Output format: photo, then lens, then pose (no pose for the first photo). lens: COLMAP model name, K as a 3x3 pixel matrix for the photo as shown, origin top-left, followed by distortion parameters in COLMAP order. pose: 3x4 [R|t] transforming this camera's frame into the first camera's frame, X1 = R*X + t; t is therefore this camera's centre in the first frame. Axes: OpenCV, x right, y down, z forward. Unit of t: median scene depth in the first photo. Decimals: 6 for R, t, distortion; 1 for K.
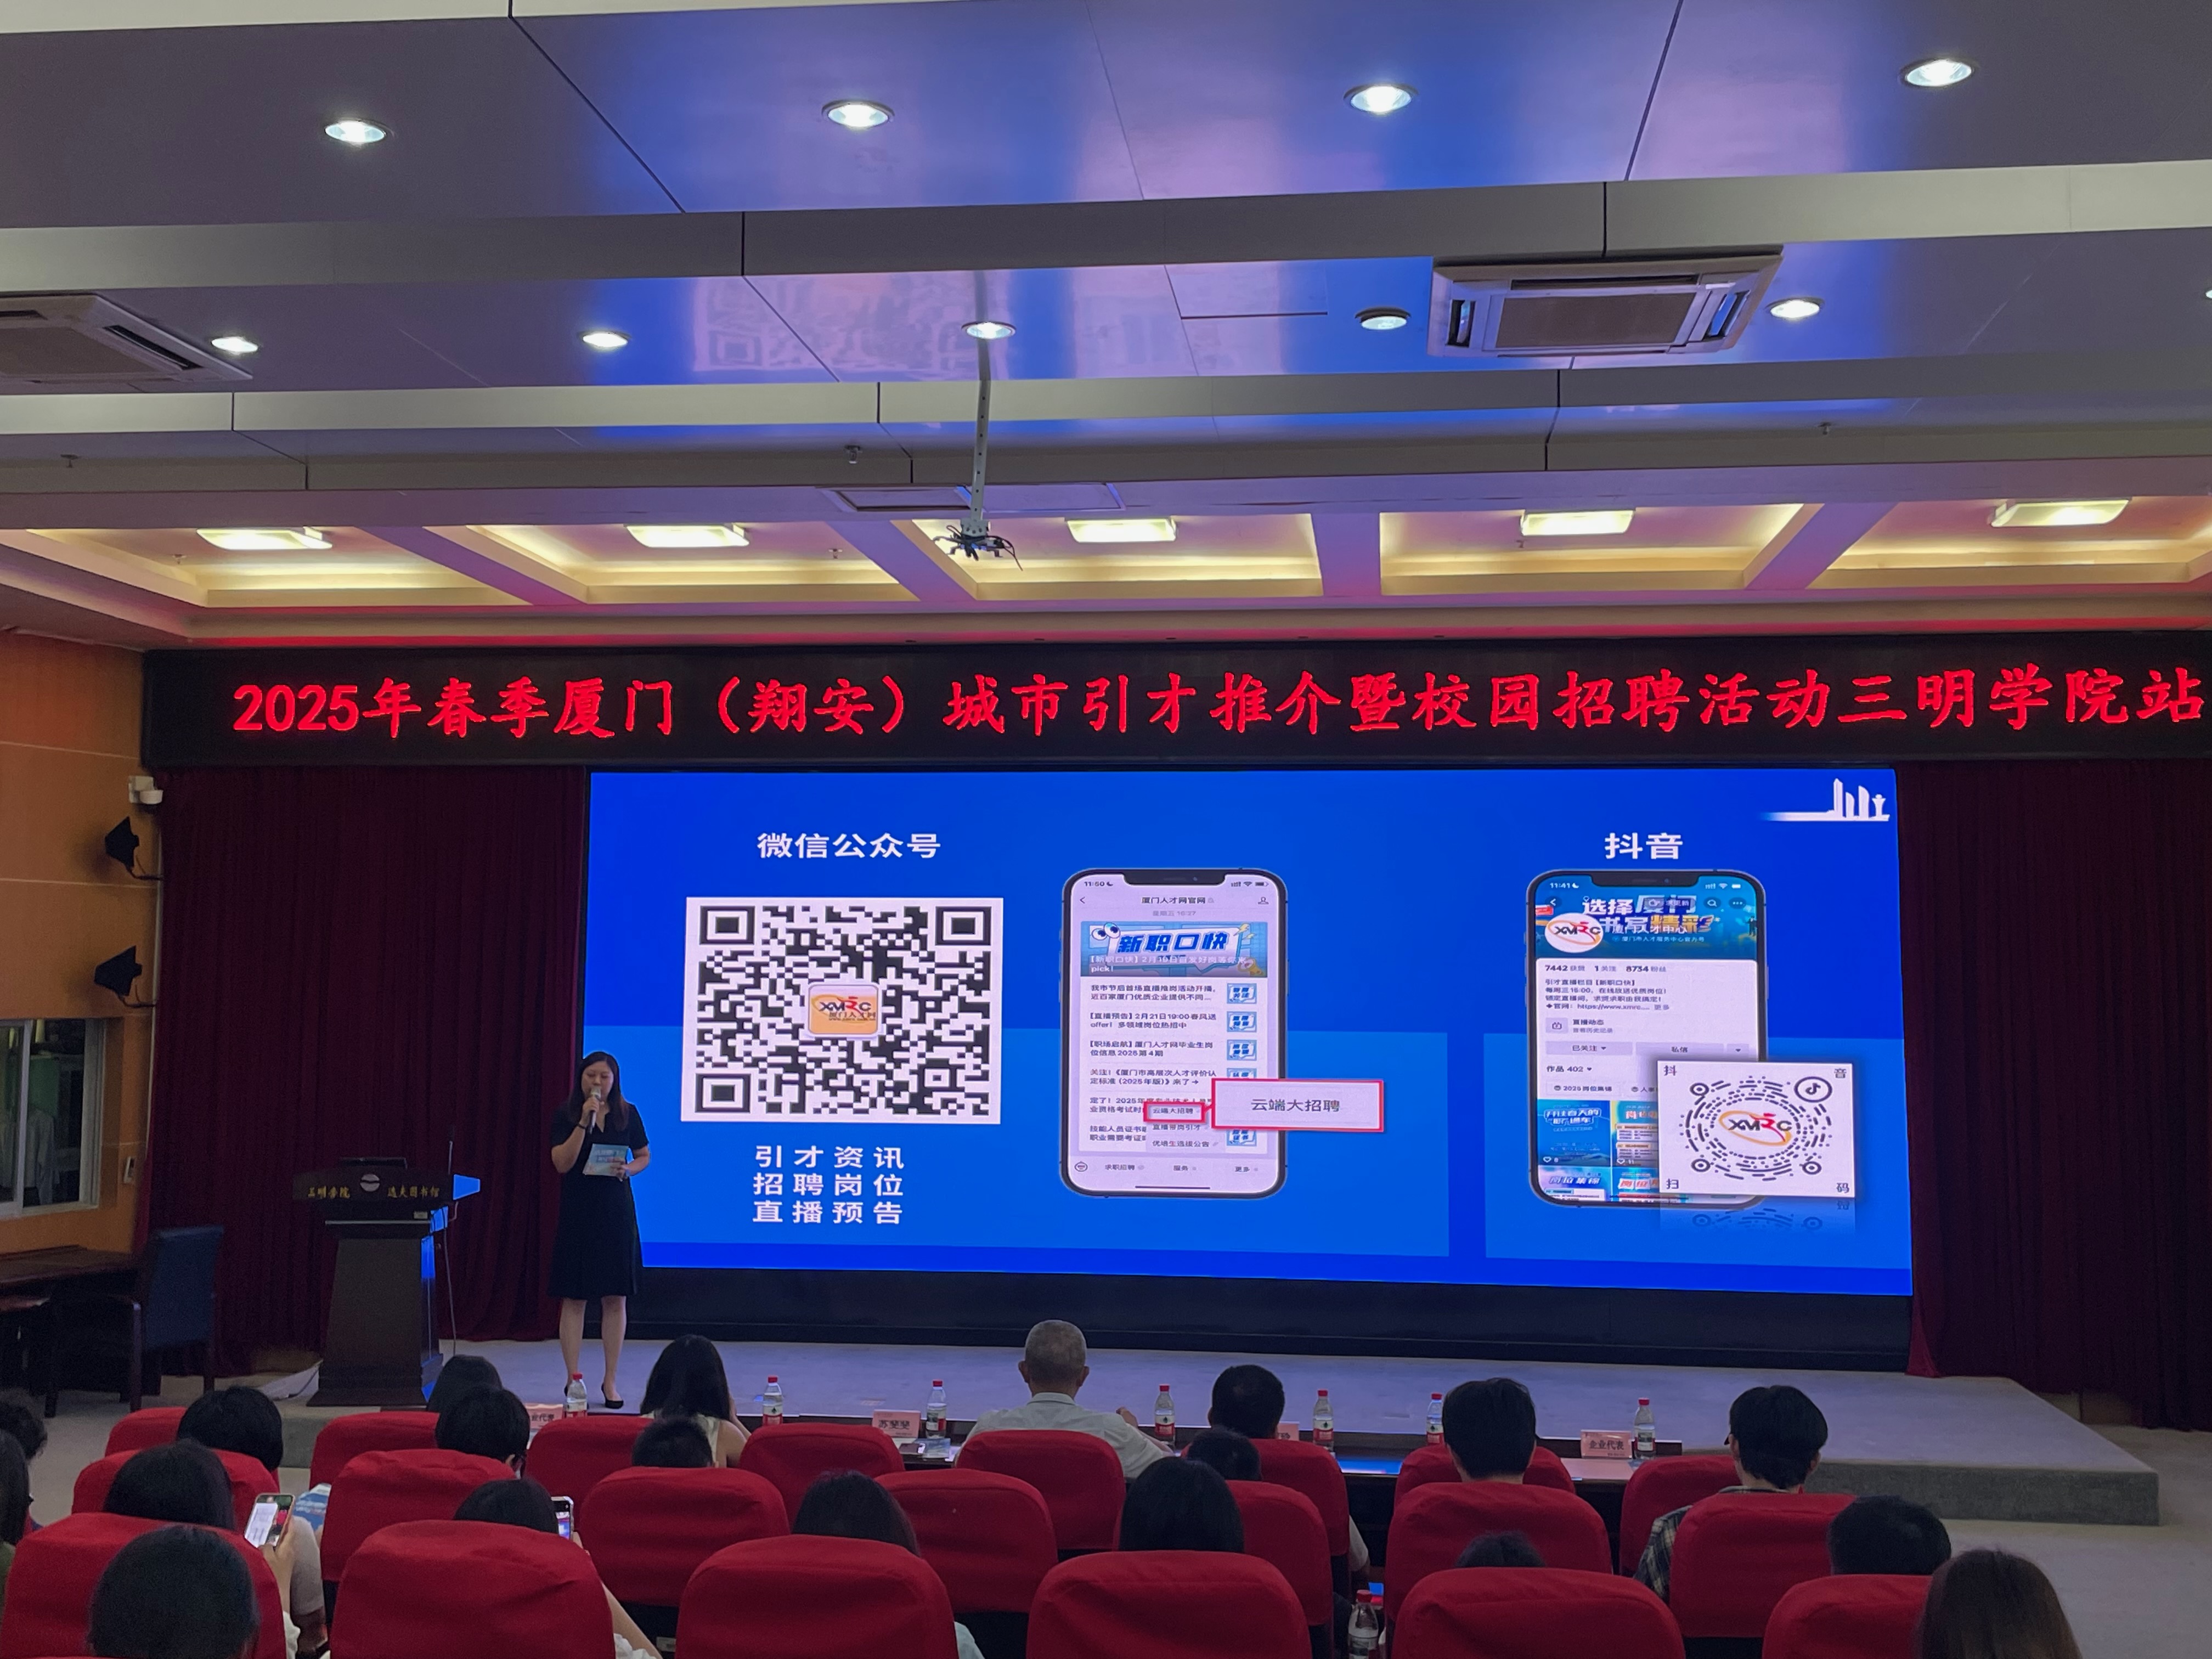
lens RADIAL K [[2366.2, 0, 1103.0], [0, 2366.2, 816.9], [0, 0, 1]] dist [0.045470, 0.000000]
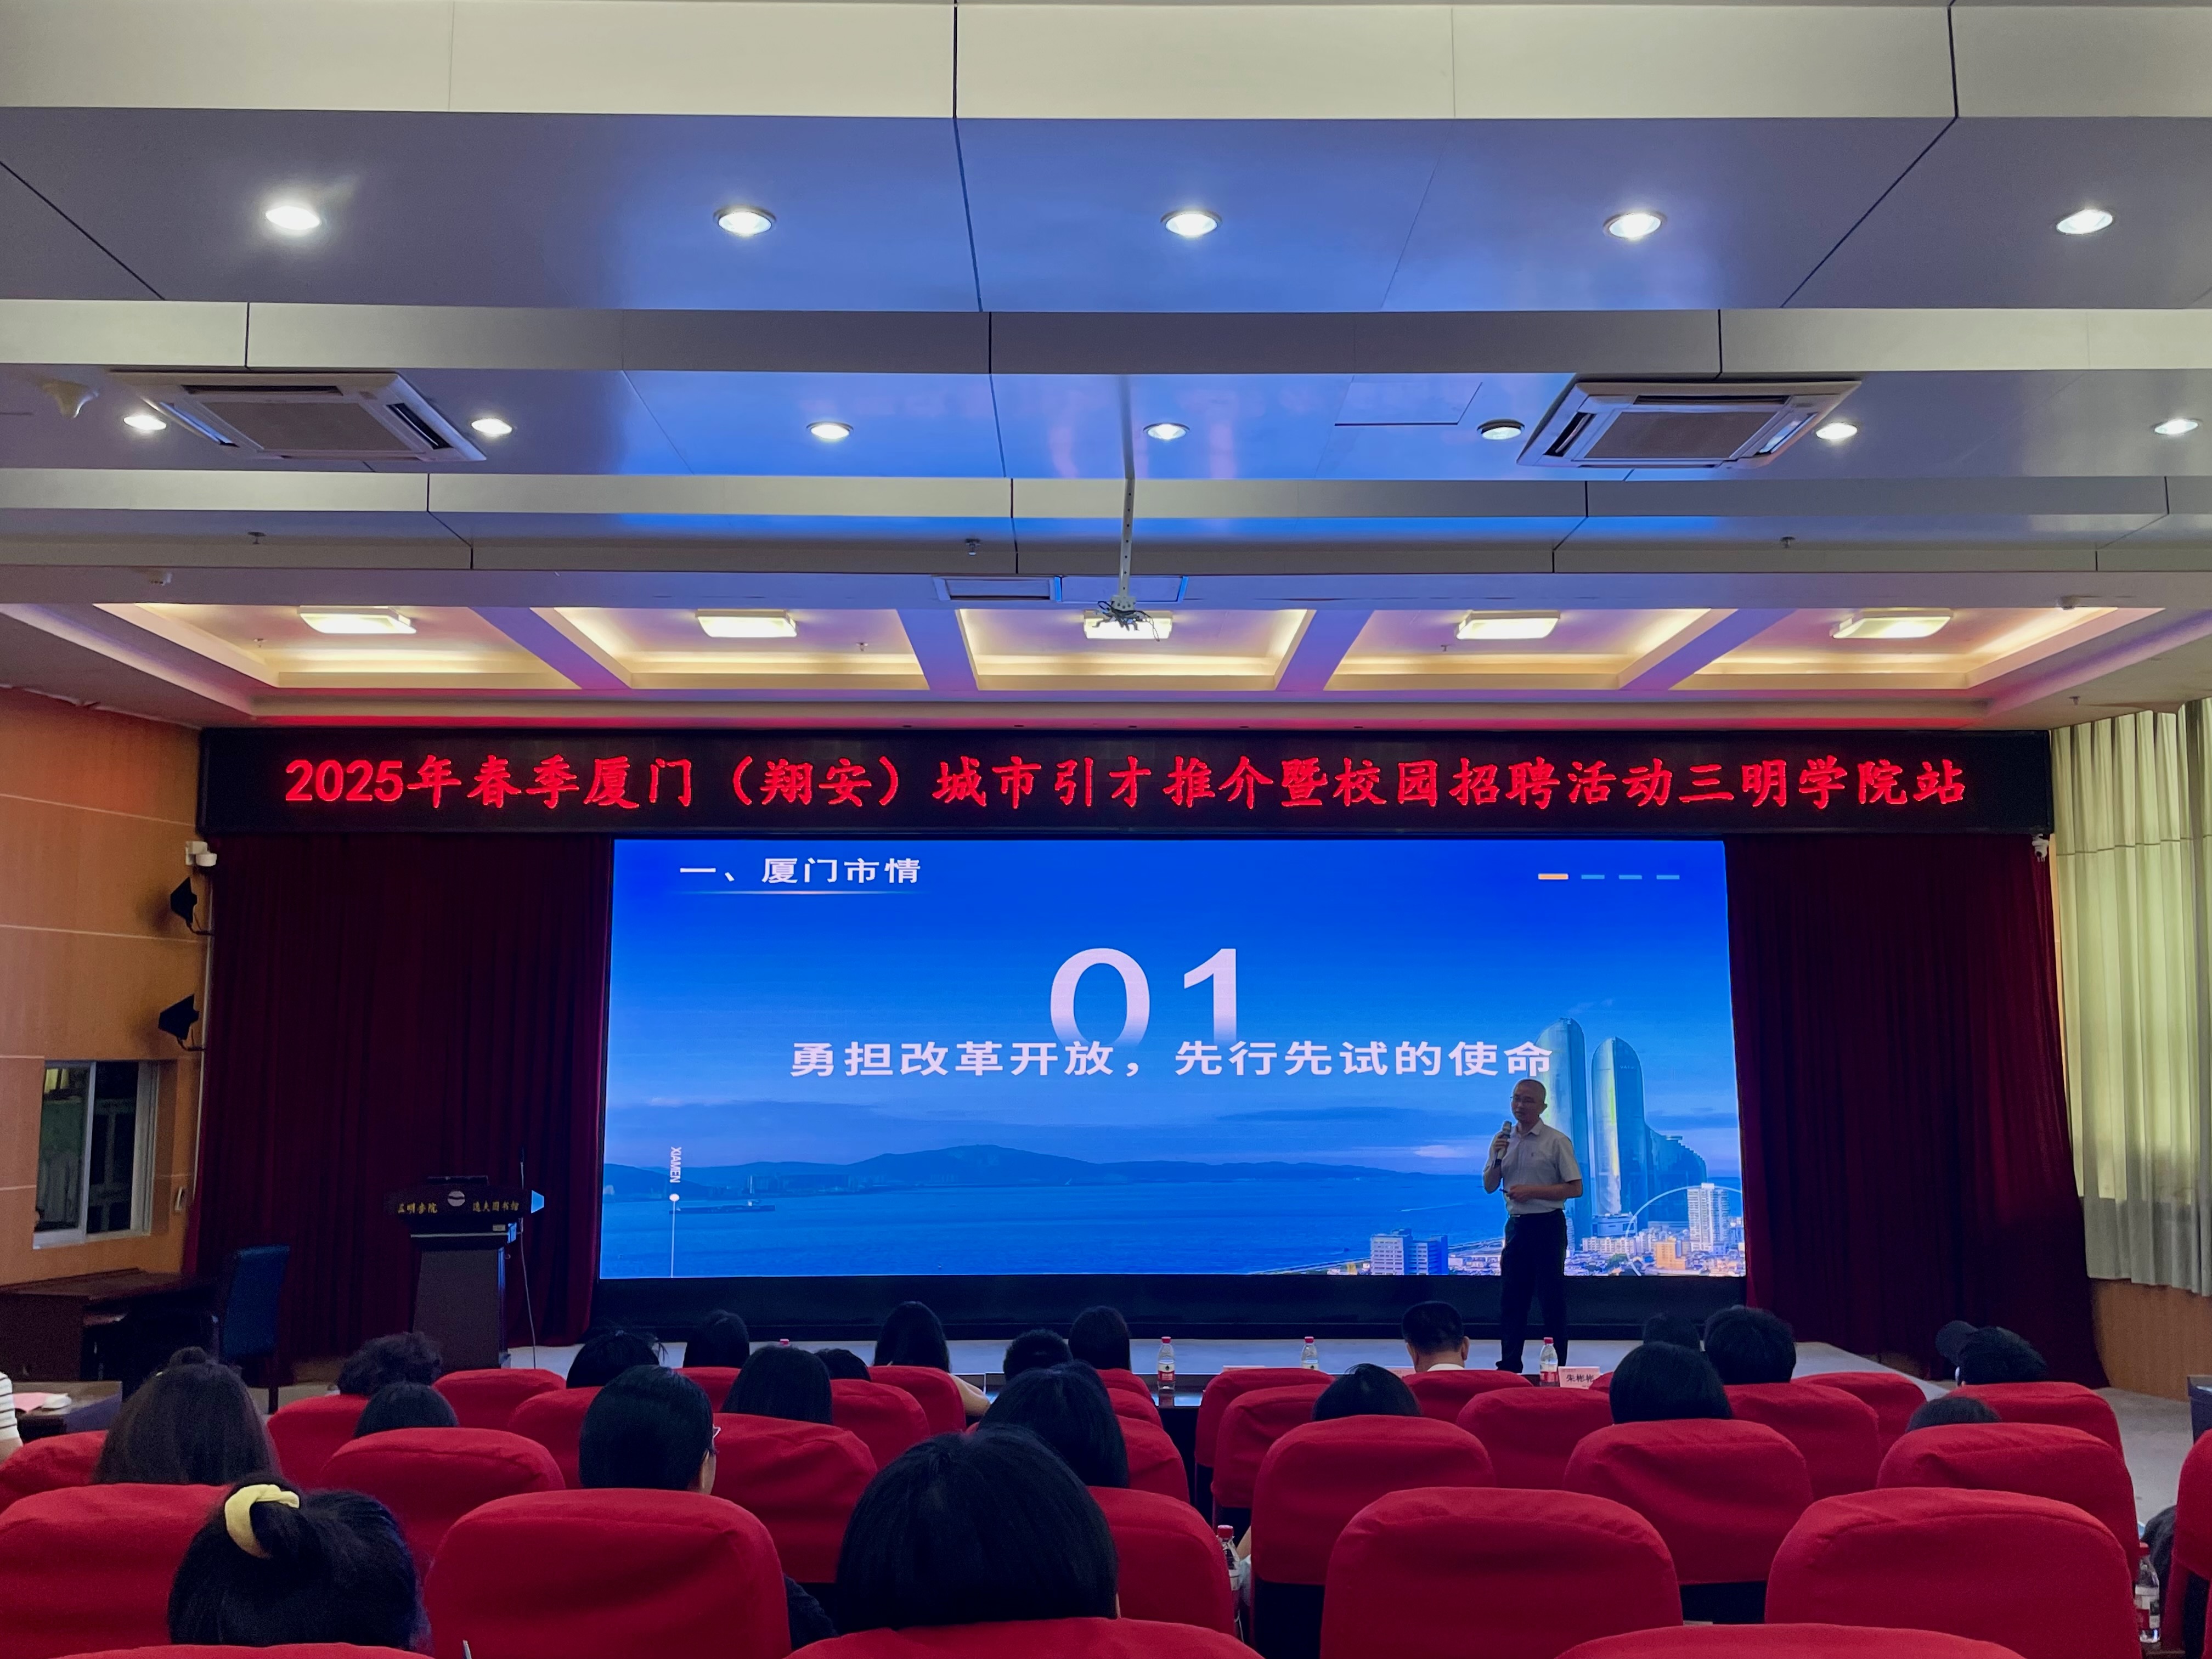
lens RADIAL K [[2017.1, 0, 1108.6], [0, 2017.1, 842.4], [0, 0, 1]] dist [0.043729, 0.000000]
pose [[0.992119, 0.005431, 0.125183, -0.112631], [-0.000940, 0.999354, -0.035914, 0.018804], [-0.125297, 0.035513, 0.991483, 0.012103]]
